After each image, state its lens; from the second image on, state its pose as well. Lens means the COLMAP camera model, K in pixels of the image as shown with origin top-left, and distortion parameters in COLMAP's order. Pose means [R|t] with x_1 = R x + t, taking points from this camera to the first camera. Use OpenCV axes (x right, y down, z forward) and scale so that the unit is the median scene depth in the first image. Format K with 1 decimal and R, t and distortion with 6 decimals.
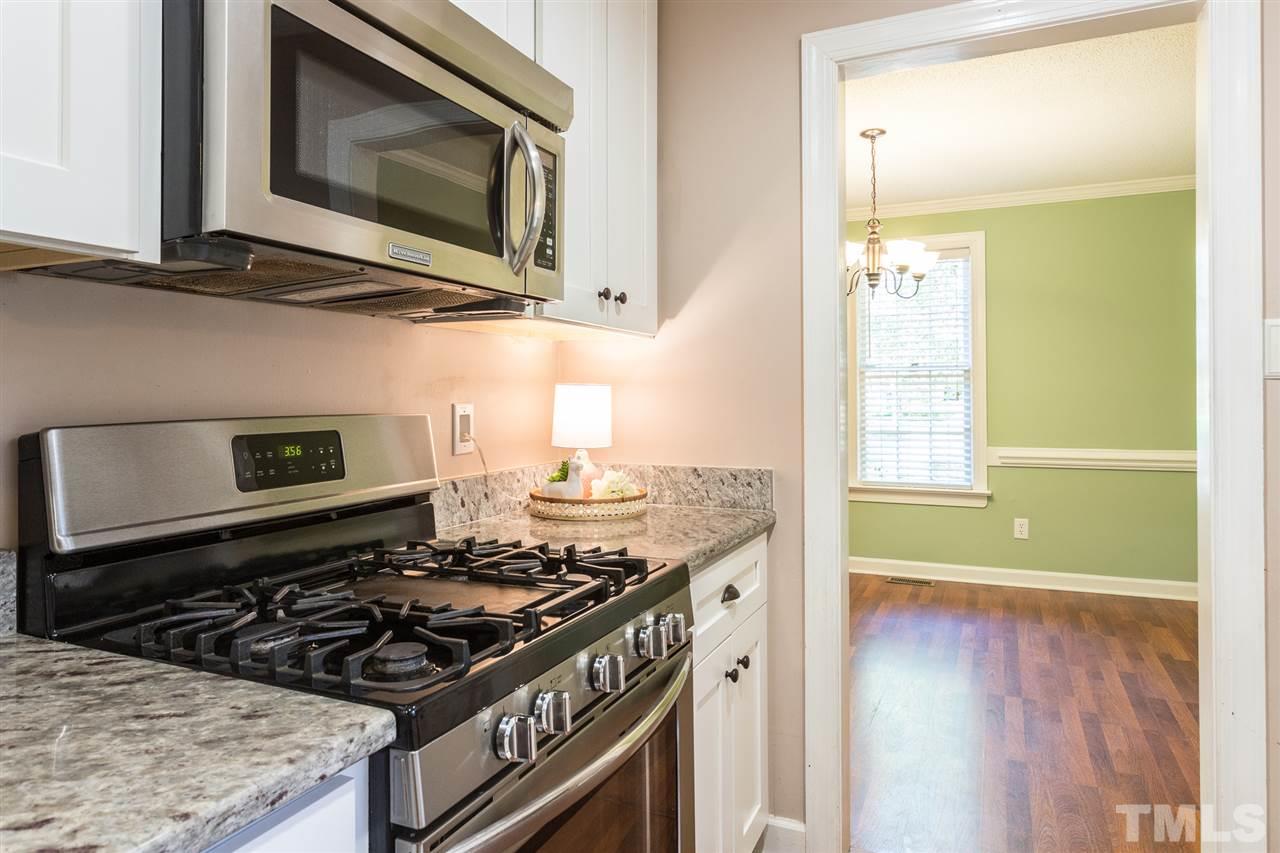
lens RADIAL K [[777.4, 0, 646.6], [0, 777.4, 392.4], [0, 0, 1]] dist [-0.003323, 0.003366]
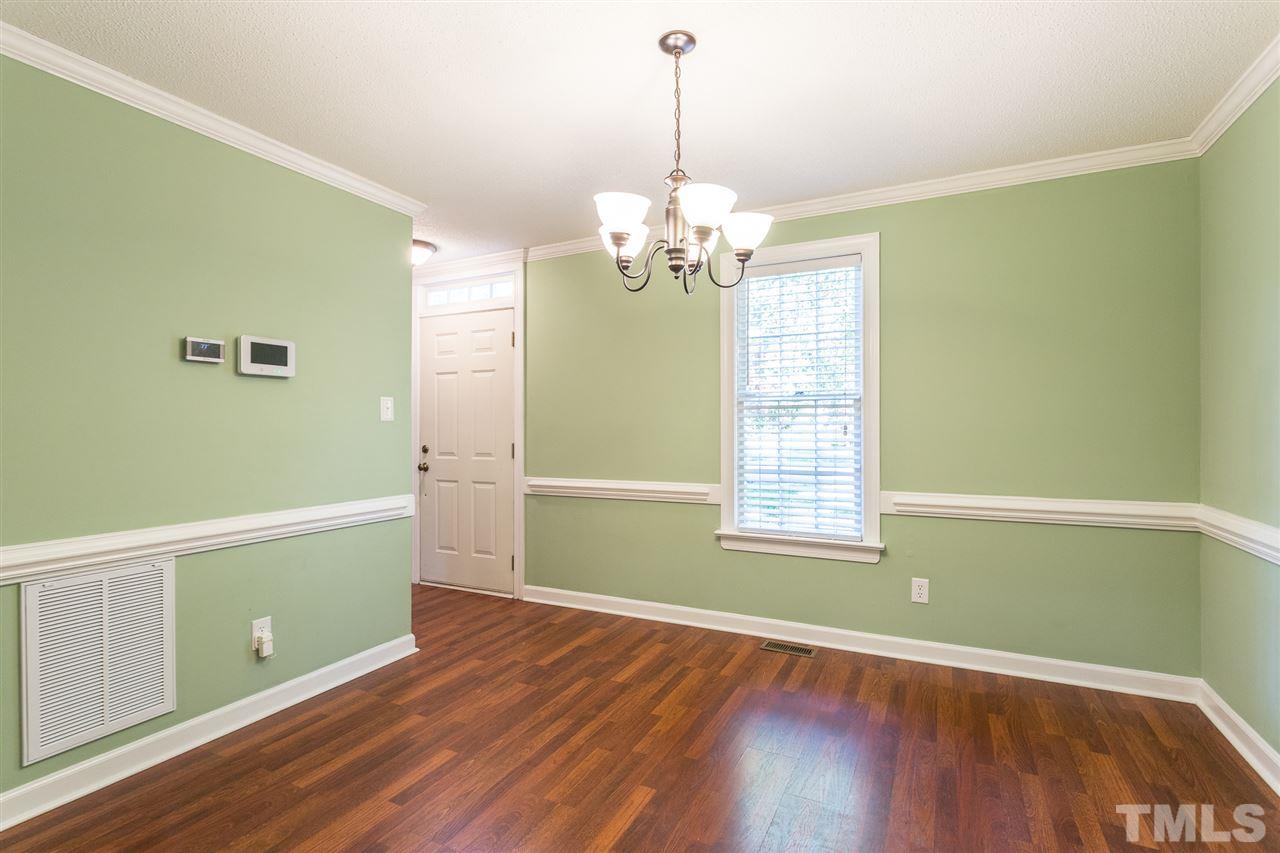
lens RADIAL K [[626.4, 0, 627.7], [0, 626.4, 430.7], [0, 0, 1]] dist [0.003527, 0.001033]
pose [[0.999440, 0.003355, -0.033302, 0.187636], [-0.003090, 0.999963, 0.007982, 0.000689], [0.033327, -0.007875, 0.999413, 0.314903]]
